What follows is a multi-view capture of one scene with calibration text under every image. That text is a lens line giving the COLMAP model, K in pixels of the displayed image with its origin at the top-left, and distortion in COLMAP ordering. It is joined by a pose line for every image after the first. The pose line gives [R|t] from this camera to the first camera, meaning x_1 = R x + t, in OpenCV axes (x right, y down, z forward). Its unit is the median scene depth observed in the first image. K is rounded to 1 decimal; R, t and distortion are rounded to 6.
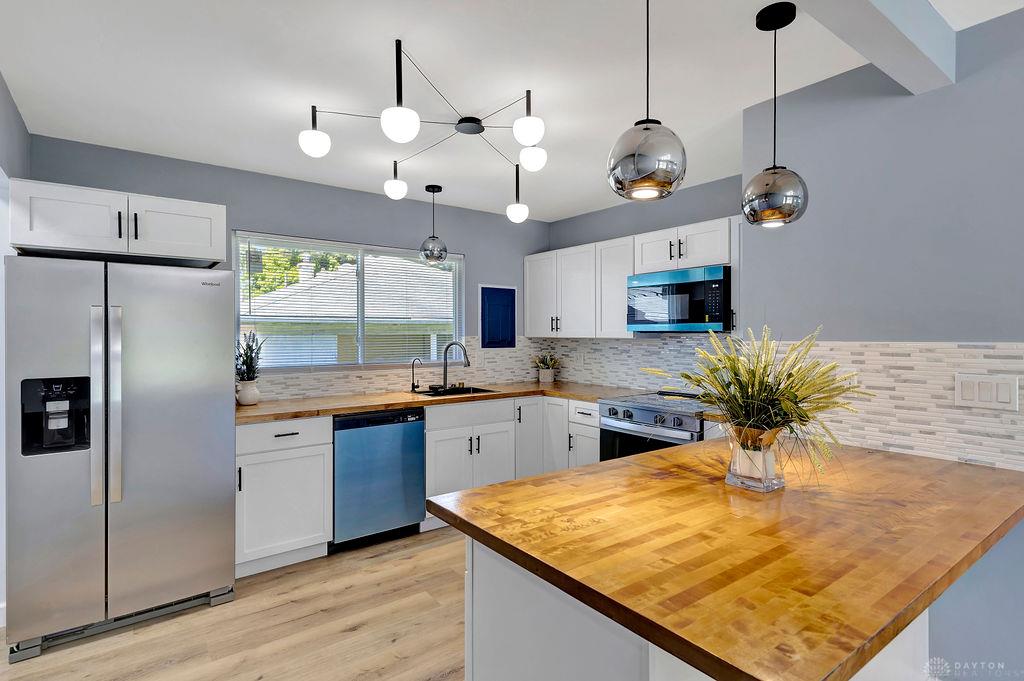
lens RADIAL K [[535.3, 0, 515.8], [0, 535.3, 338.4], [0, 0, 1]] dist [0.000180, 0.000002]
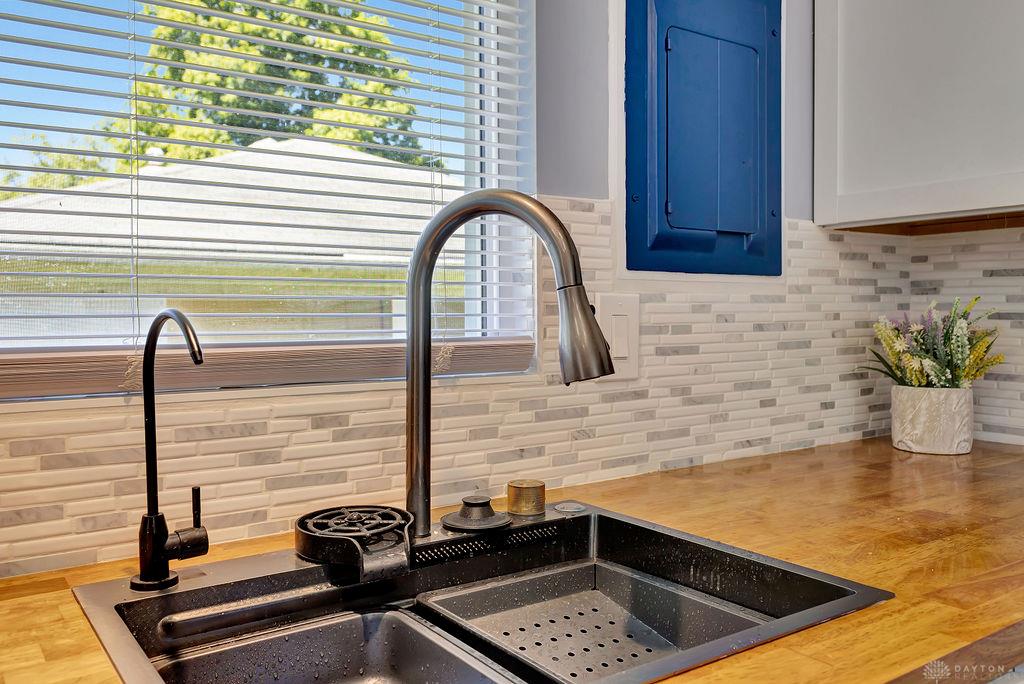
lens RADIAL K [[856.6, 0, 509.9], [0, 856.6, 339.5], [0, 0, 1]] dist [-0.001571, -0.000394]
pose [[0.999674, 0.000534, -0.025537, -0.100611], [-0.000018, 0.999796, 0.020187, 0.037611], [0.025543, -0.020180, 0.999470, 0.763819]]
